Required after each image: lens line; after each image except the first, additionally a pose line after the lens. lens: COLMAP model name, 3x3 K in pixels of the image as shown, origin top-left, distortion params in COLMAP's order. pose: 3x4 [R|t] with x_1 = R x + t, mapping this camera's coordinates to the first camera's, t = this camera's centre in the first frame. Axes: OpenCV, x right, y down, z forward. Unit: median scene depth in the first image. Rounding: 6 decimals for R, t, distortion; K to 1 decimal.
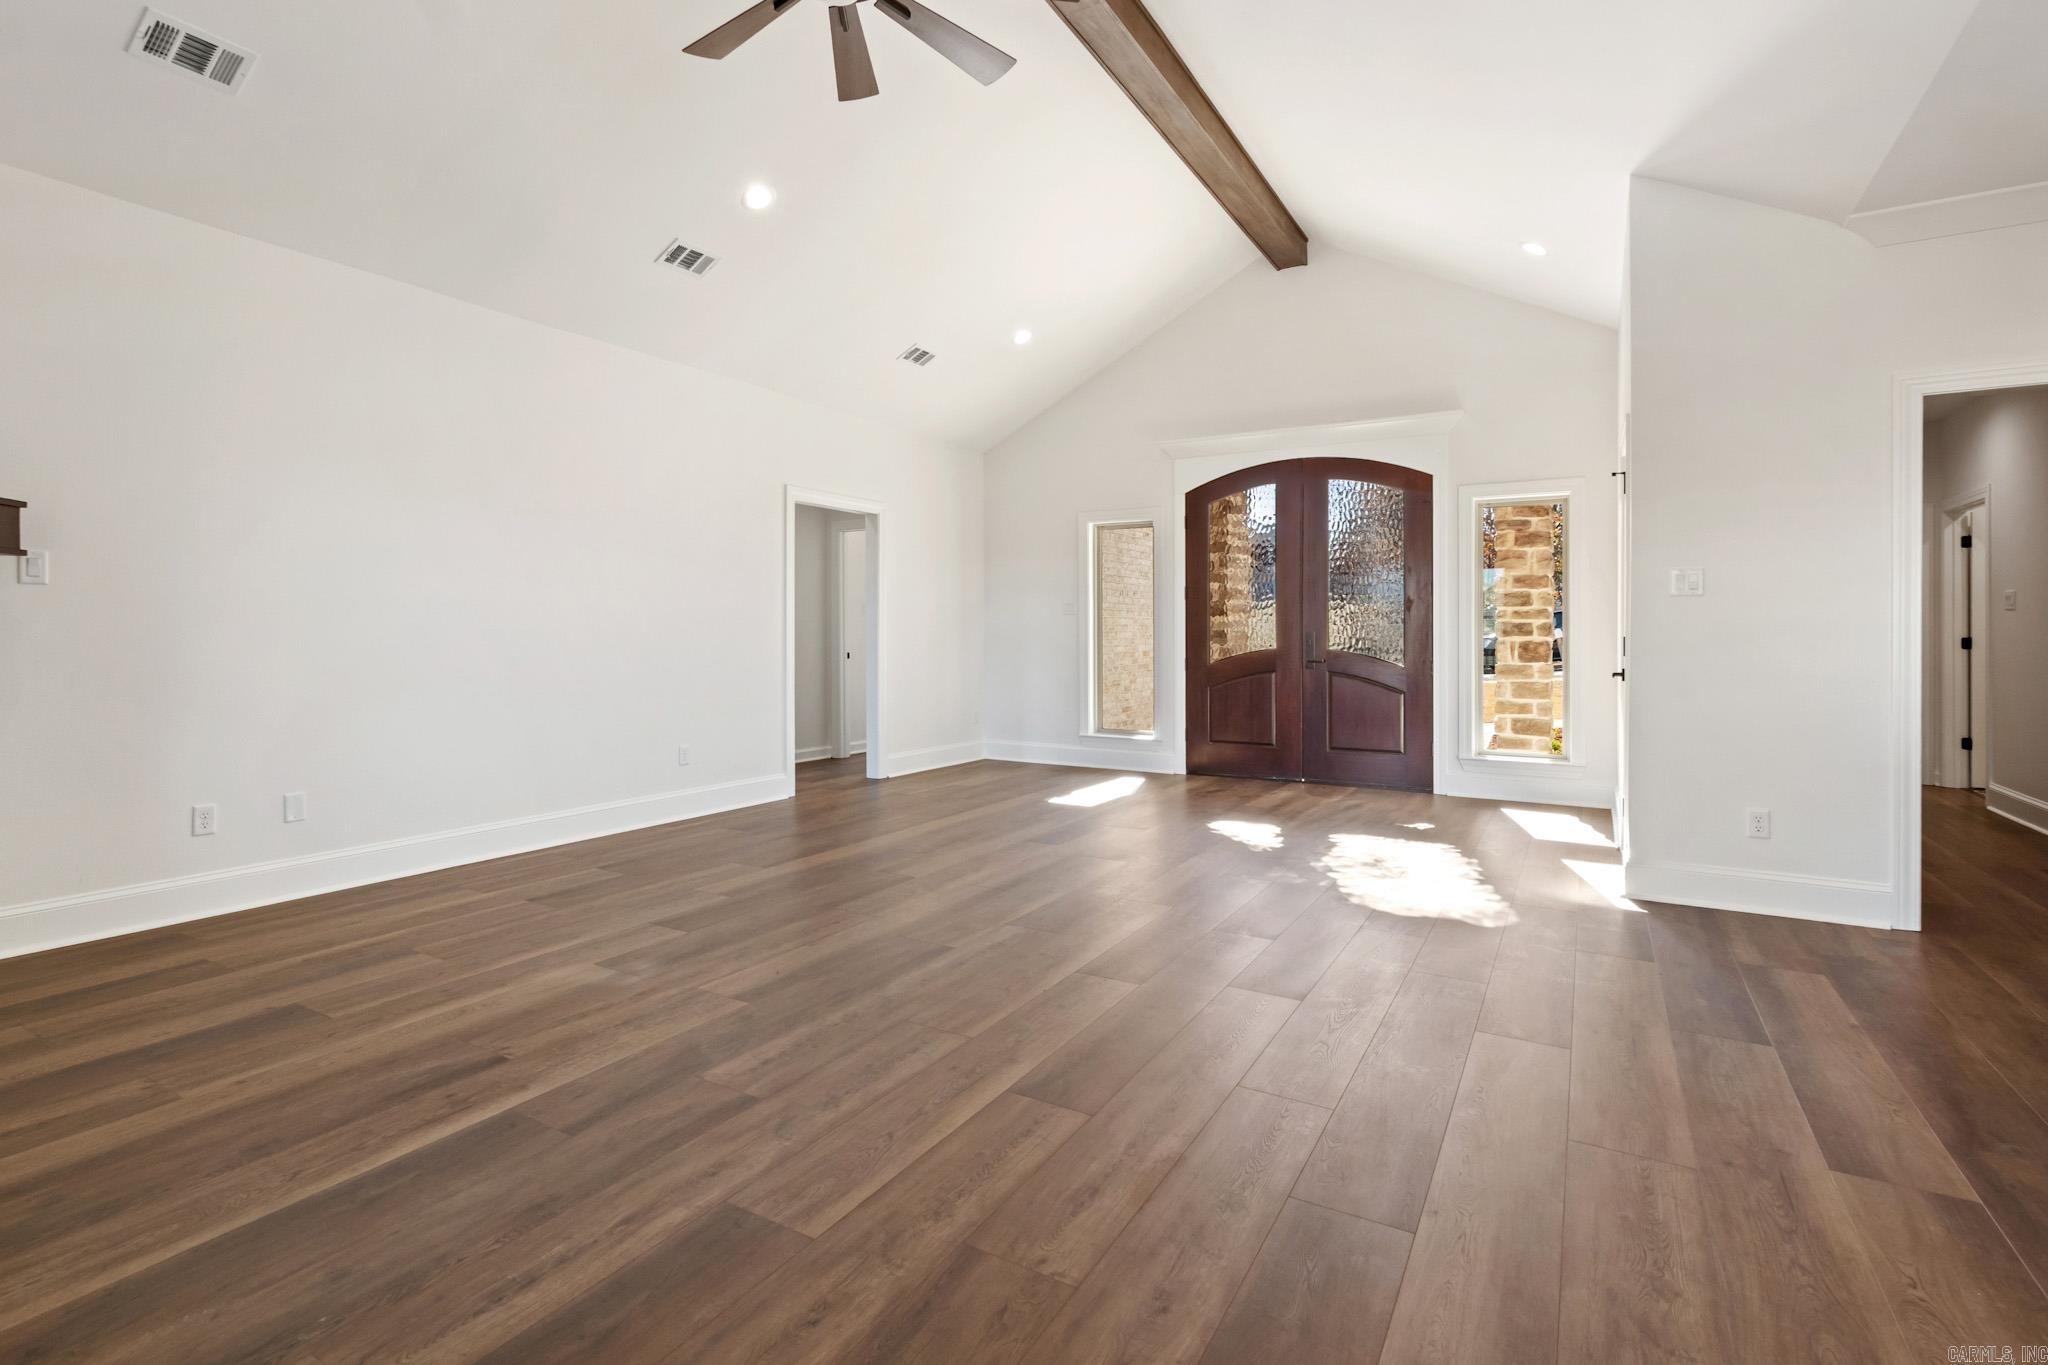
lens RADIAL K [[973.7, 0, 1024.8], [0, 973.7, 636.4], [0, 0, 1]] dist [-0.002366, -0.000282]
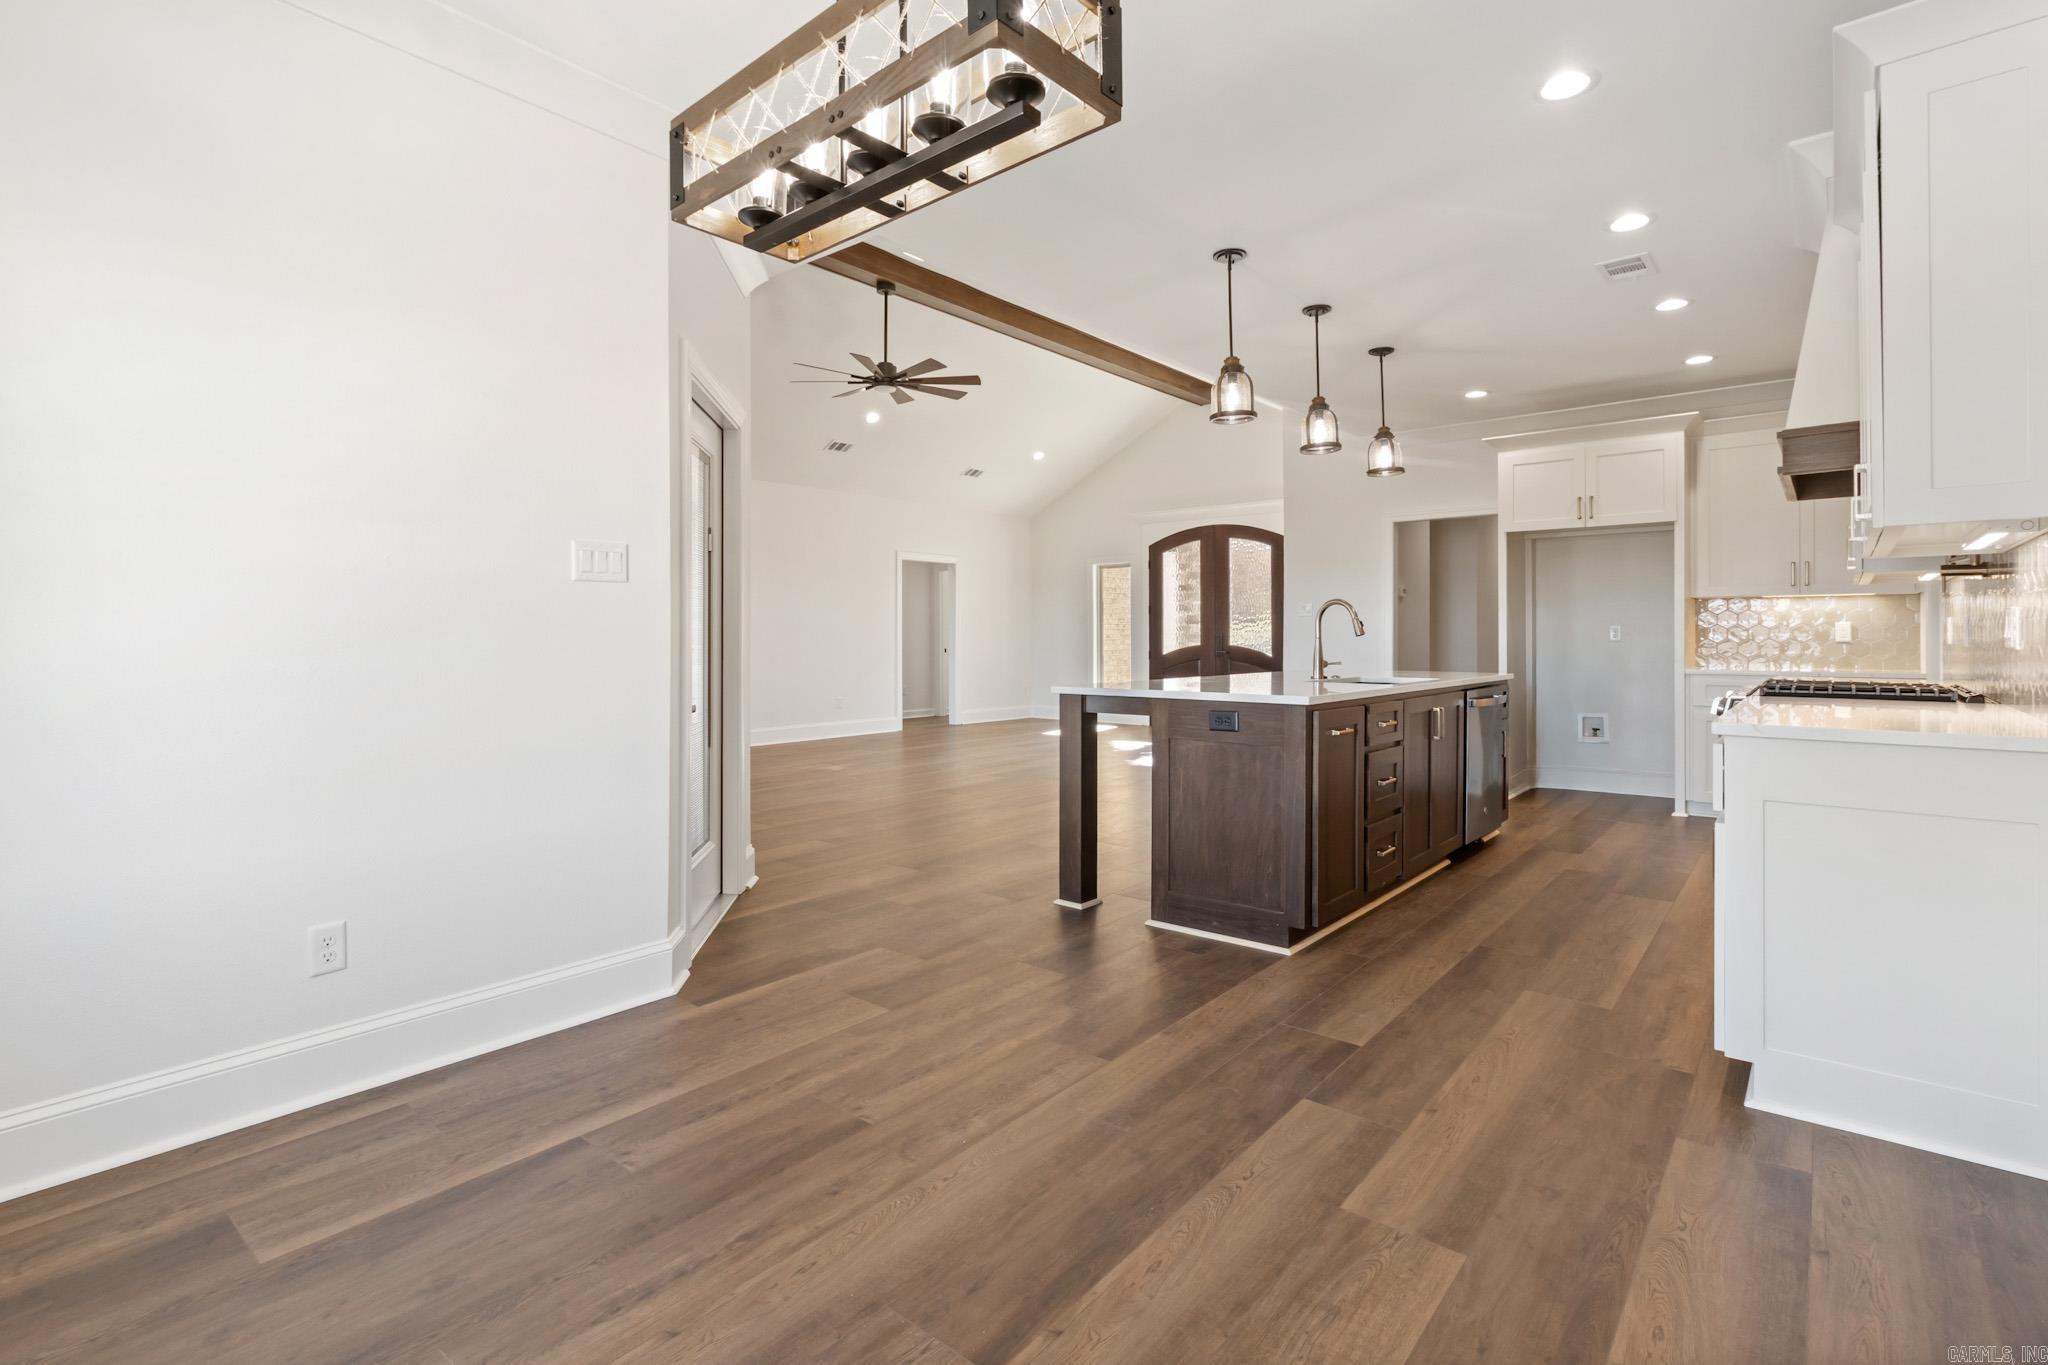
lens RADIAL K [[973.7, 0, 1024.8], [0, 973.7, 636.4], [0, 0, 1]] dist [-0.002366, -0.000282]
pose [[0.986340, -0.001573, -0.164717, 0.233559], [0.000513, 0.999979, -0.006479, 0.007477], [0.164723, 0.006306, 0.986320, -0.589824]]
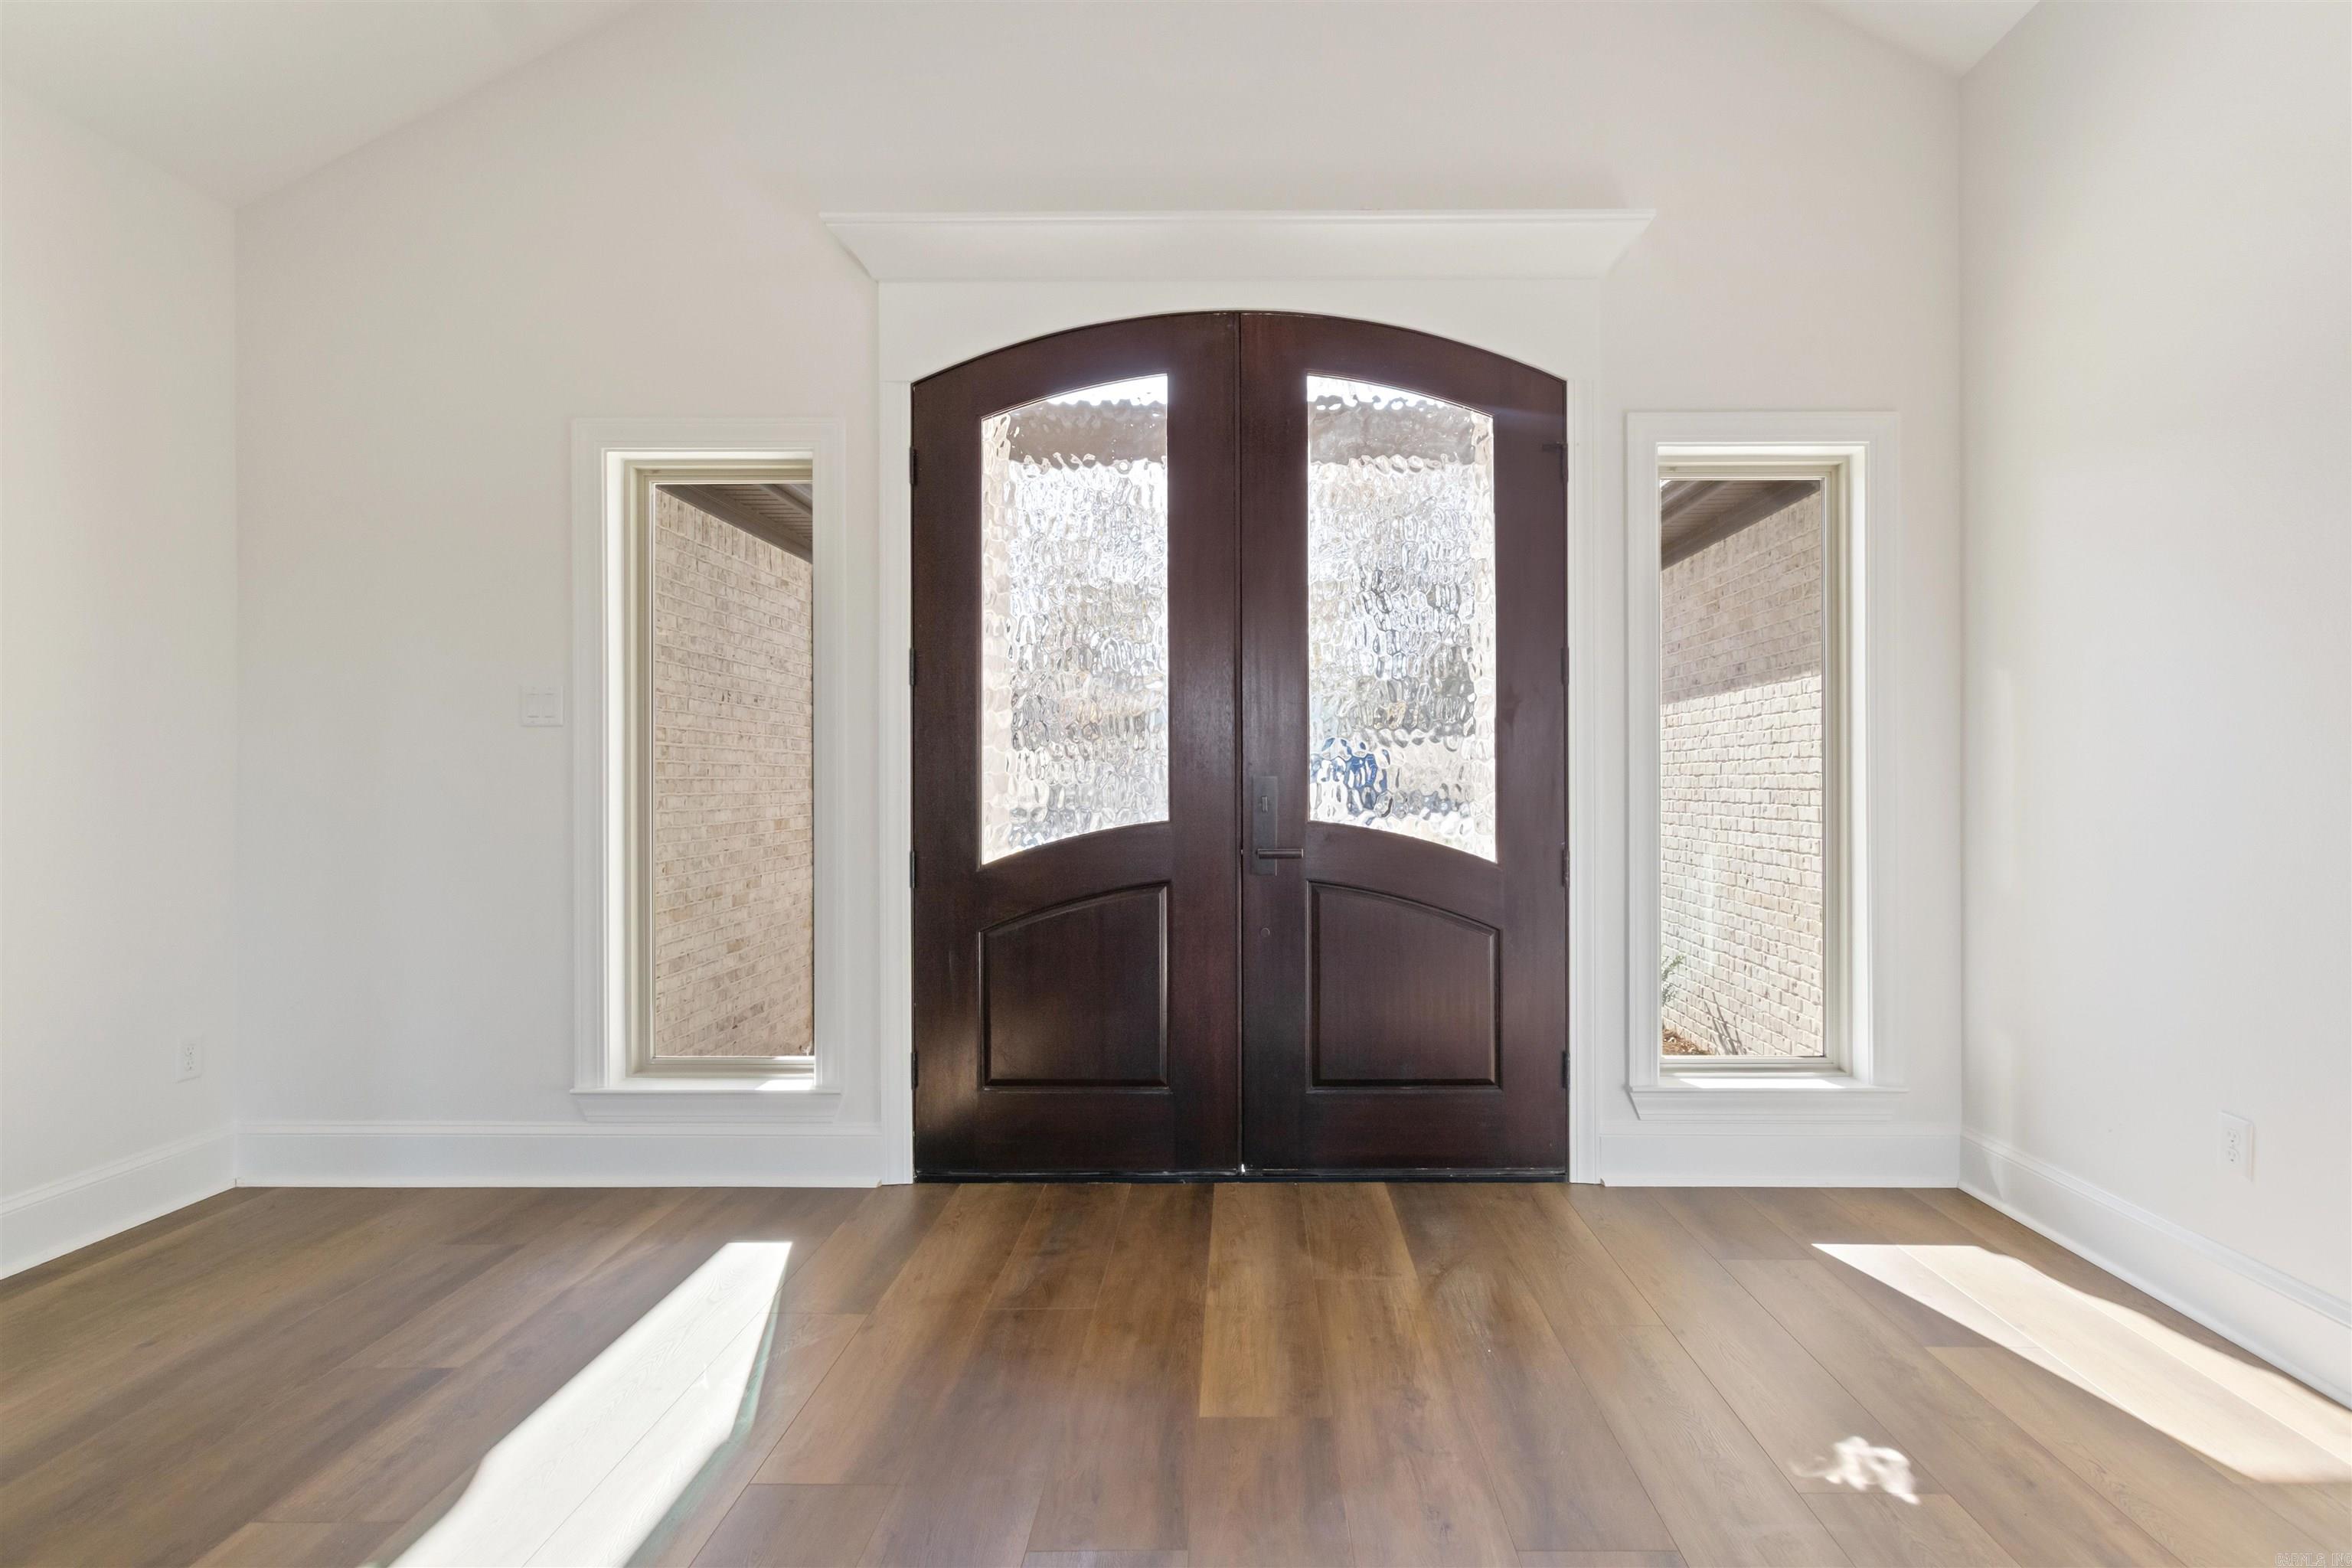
lens RADIAL K [[1106.0, 0, 1231.1], [0, 1106.0, 775.9], [0, 0, 1]] dist [-0.001143, -0.000332]
pose [[0.868854, 0.001201, 0.495067, 0.069553], [0.004081, 0.999946, -0.009587, -0.000555], [-0.495051, 0.010350, 0.868802, 0.617118]]
